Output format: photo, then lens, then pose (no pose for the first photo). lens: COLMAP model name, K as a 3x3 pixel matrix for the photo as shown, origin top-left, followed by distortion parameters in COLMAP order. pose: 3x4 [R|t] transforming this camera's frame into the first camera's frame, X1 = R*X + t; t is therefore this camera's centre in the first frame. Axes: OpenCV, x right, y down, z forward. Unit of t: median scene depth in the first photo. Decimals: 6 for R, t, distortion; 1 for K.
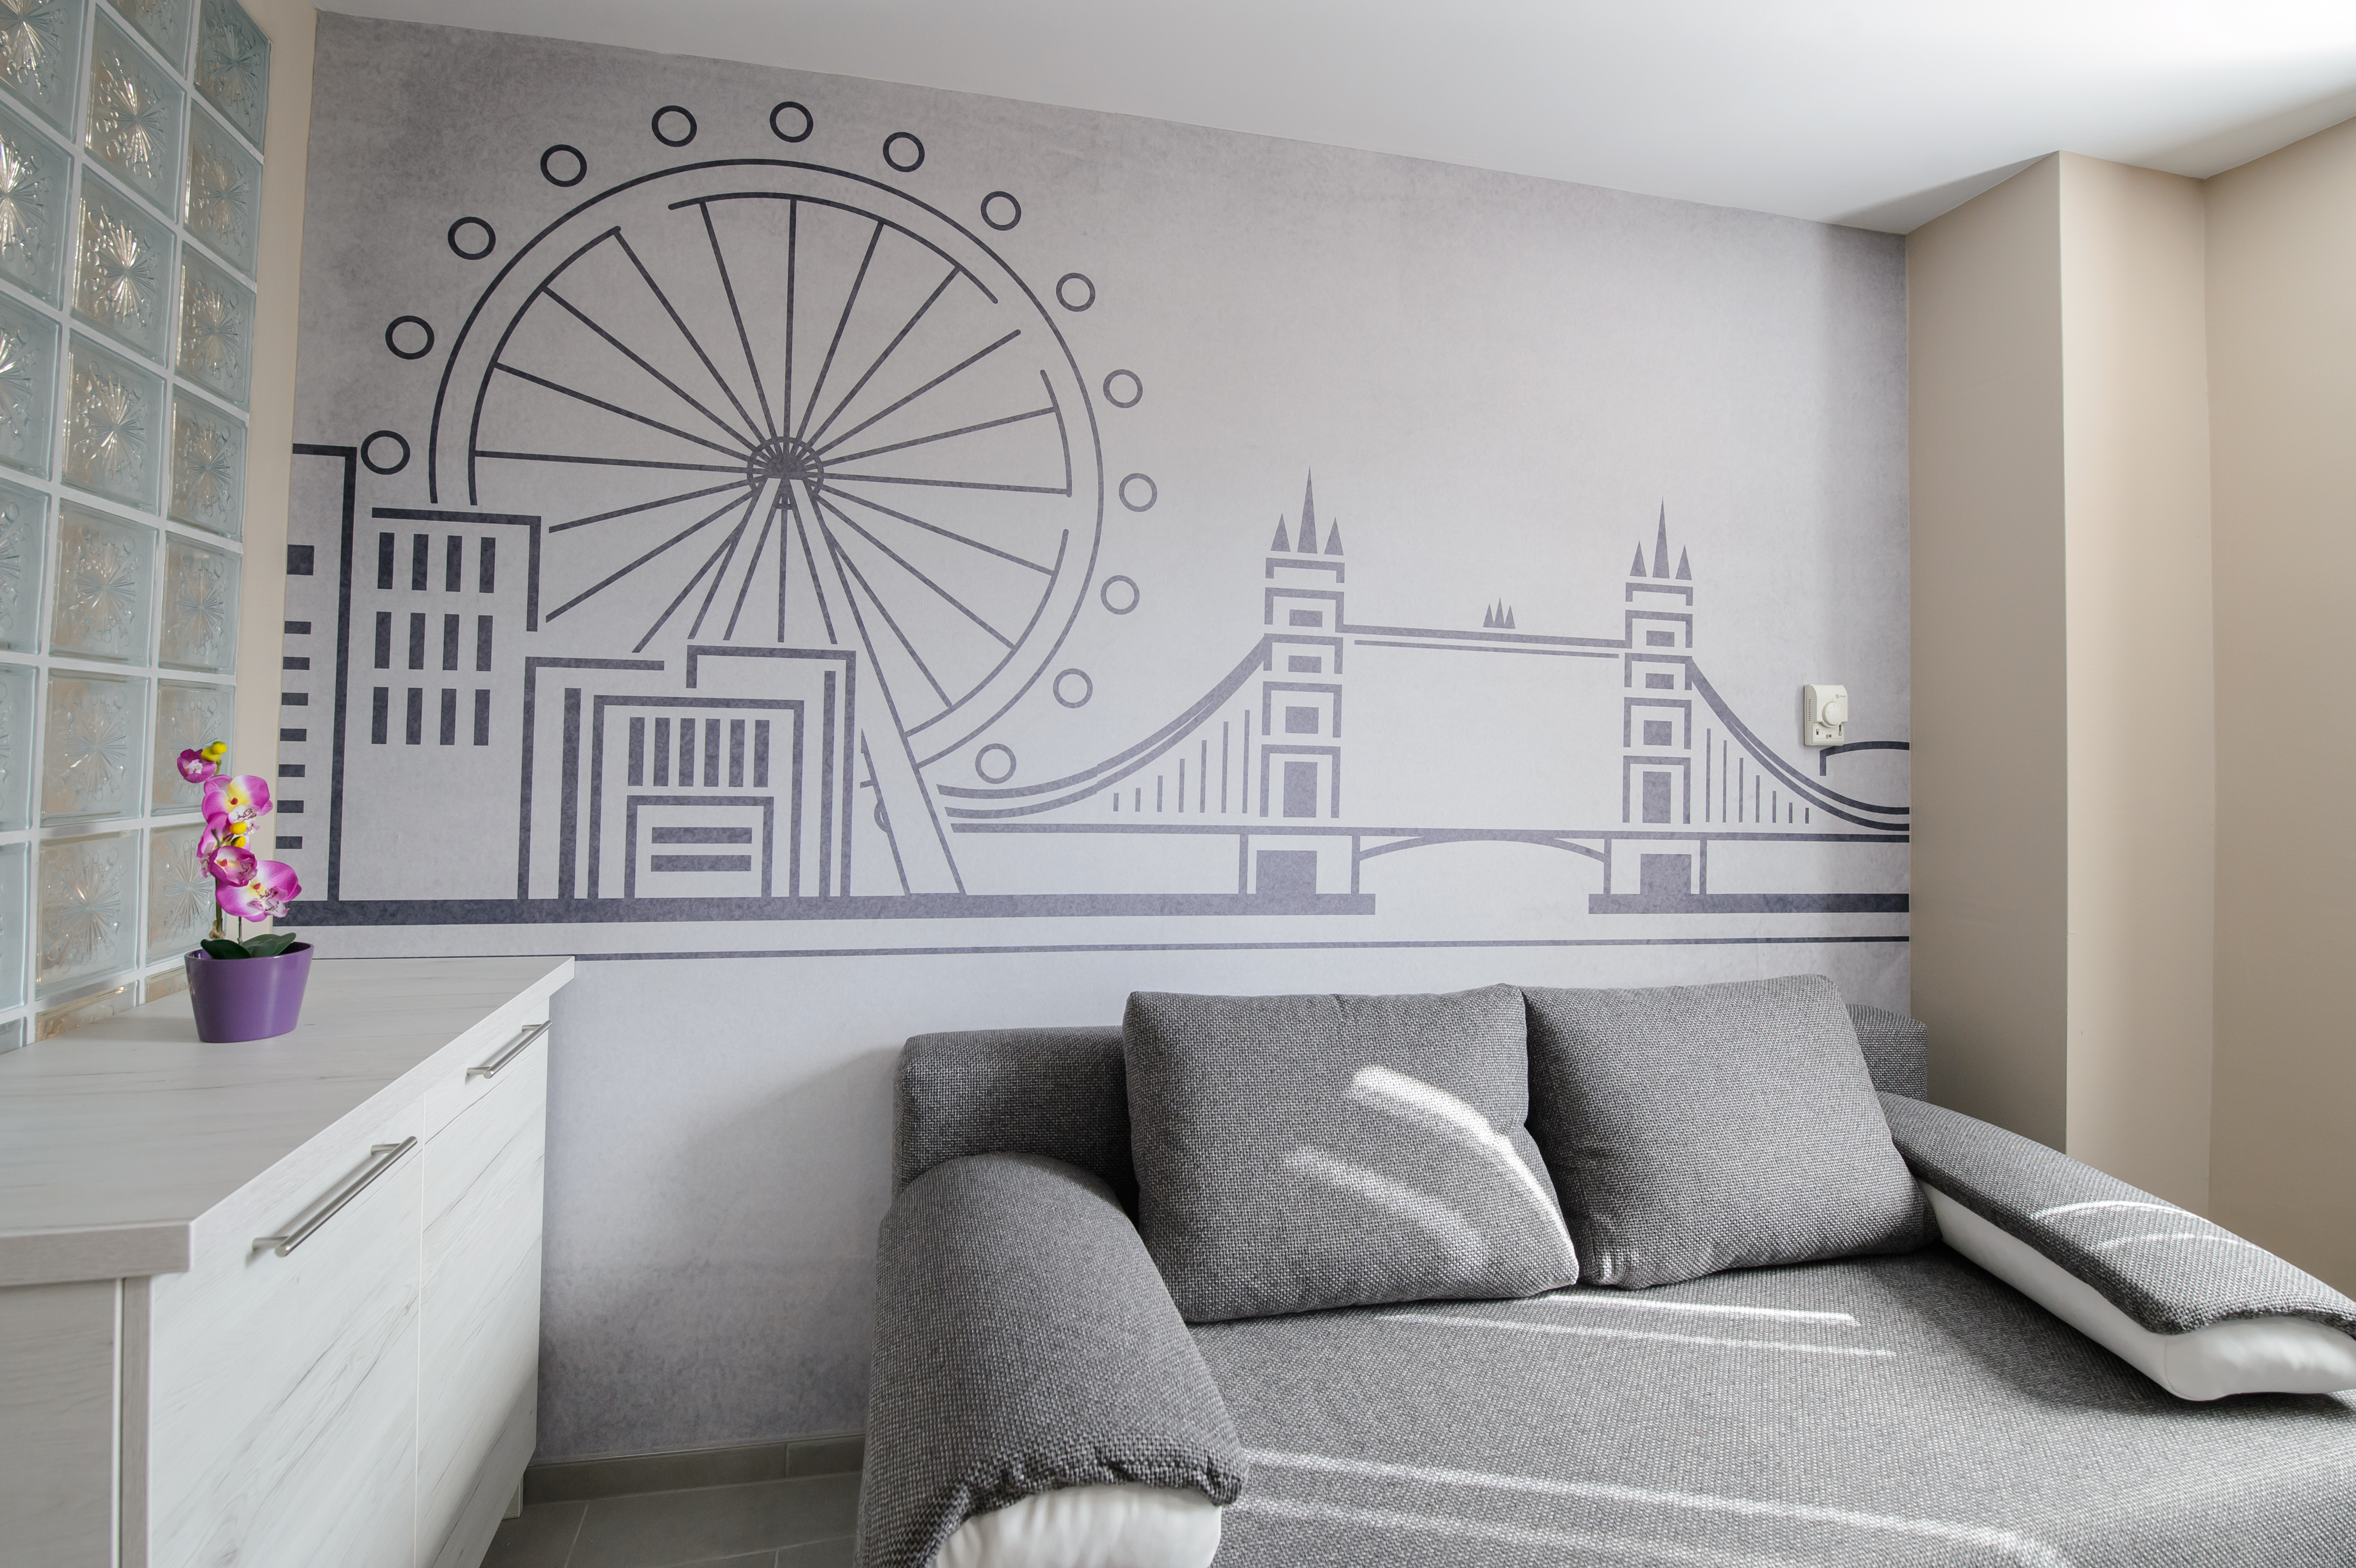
lens RADIAL K [[1050.5, 0, 1190.3], [0, 1050.5, 740.3], [0, 0, 1]] dist [-0.002573, -0.010721]
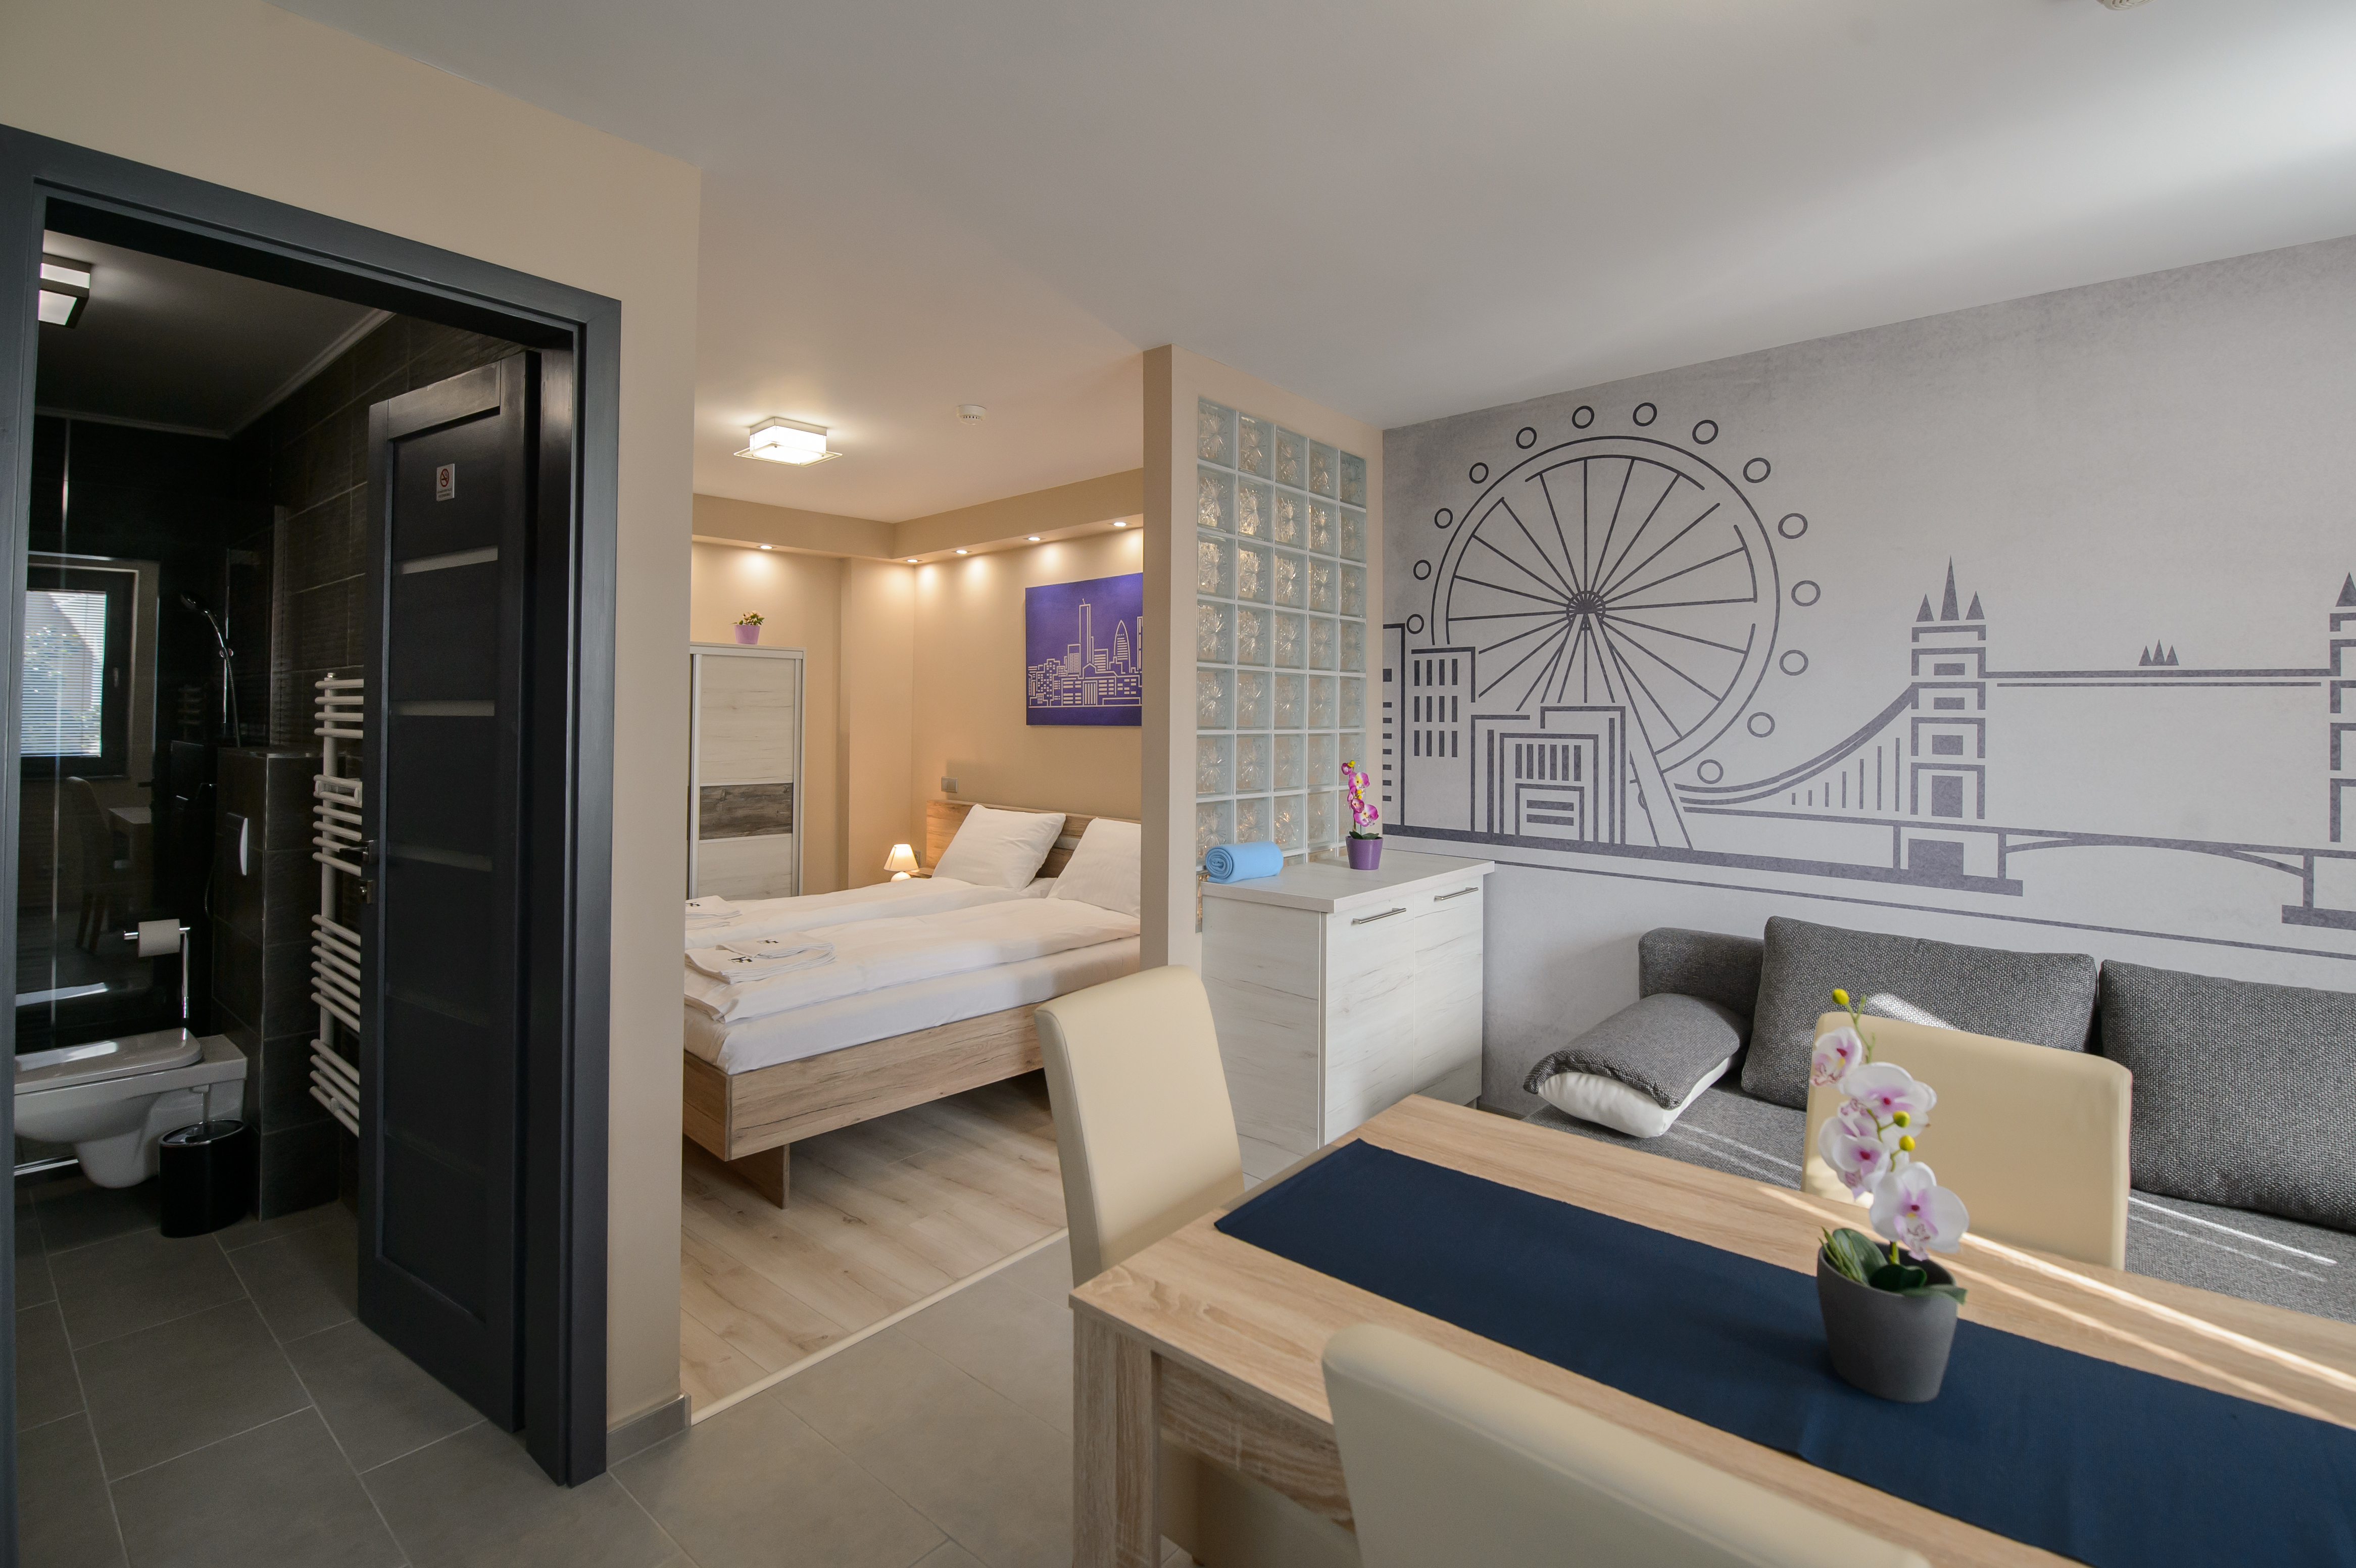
lens RADIAL K [[1050.6, 0, 1190.3], [0, 1050.6, 740.3], [0, 0, 1]] dist [-0.002573, -0.010721]
pose [[0.575969, 0.009063, -0.817421, 0.710477], [0.029833, 0.999039, 0.032097, -0.107317], [0.816927, -0.042873, 0.575146, -0.621267]]
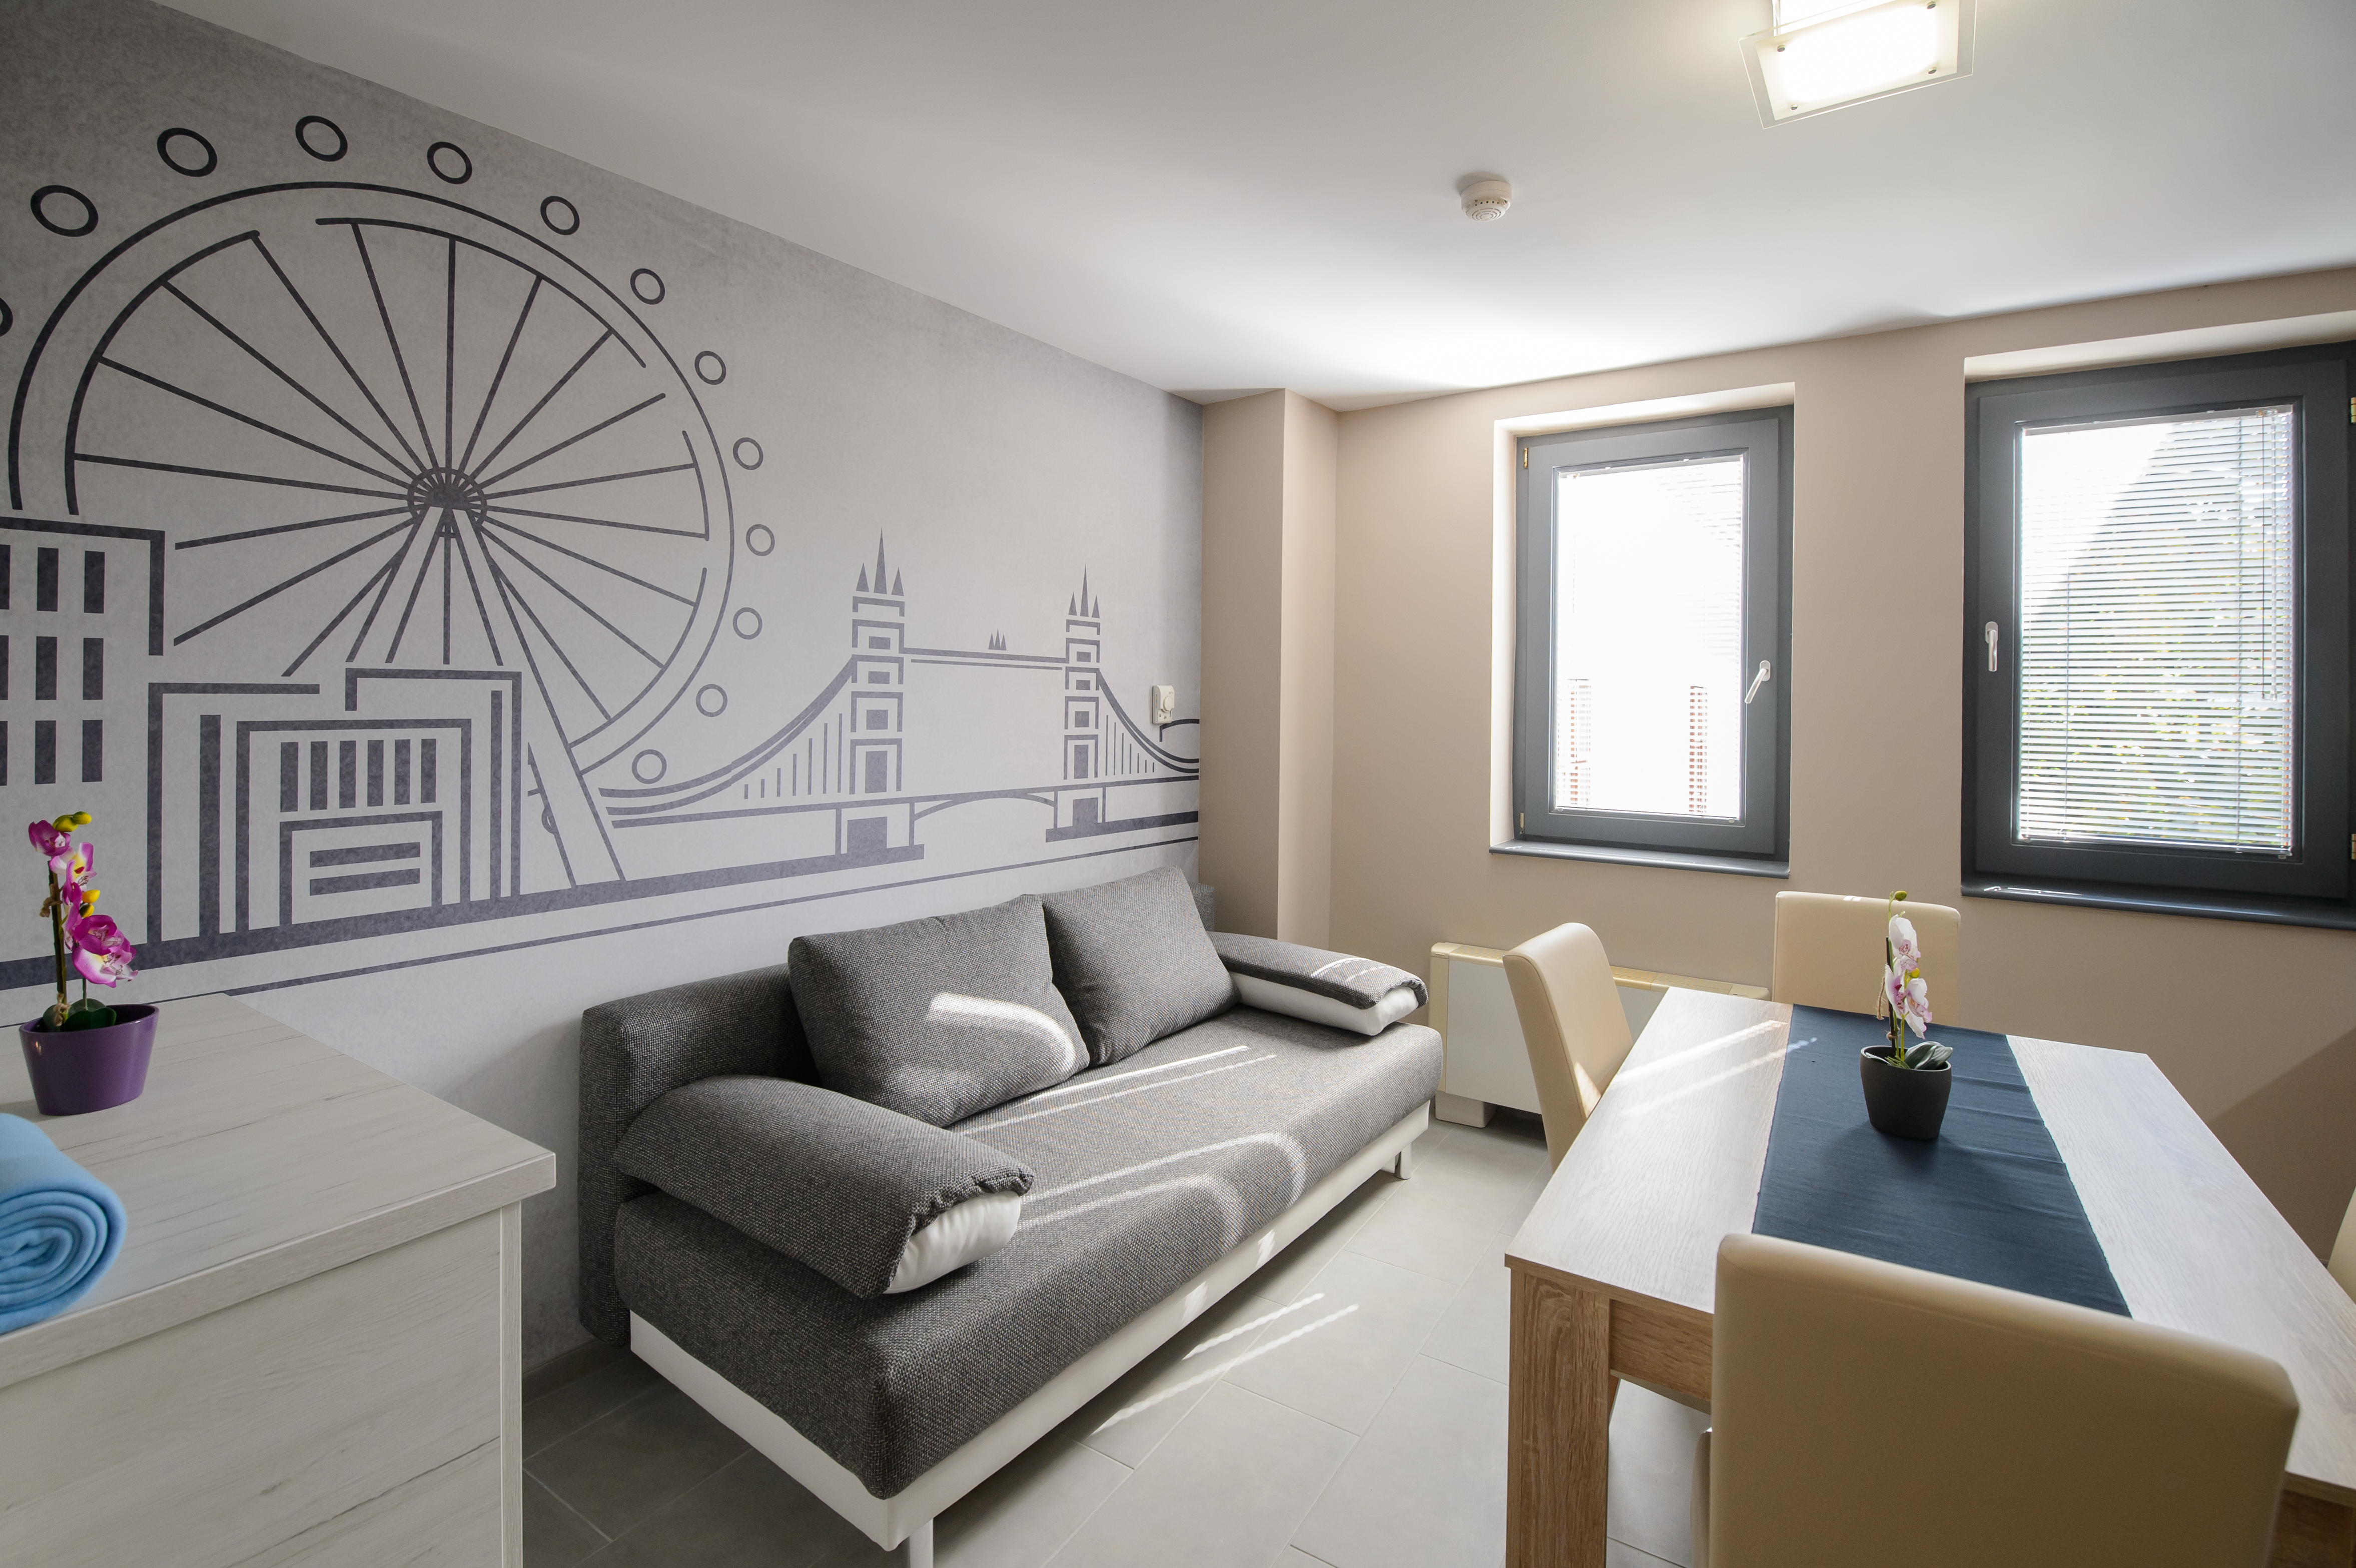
lens RADIAL K [[1050.6, 0, 1190.3], [0, 1050.6, 740.3], [0, 0, 1]] dist [-0.002573, -0.010721]
pose [[0.748111, -0.037864, 0.662493, -0.527952], [-0.005374, 0.997992, 0.063108, -0.087430], [-0.663552, -0.050772, 0.746405, -0.281110]]
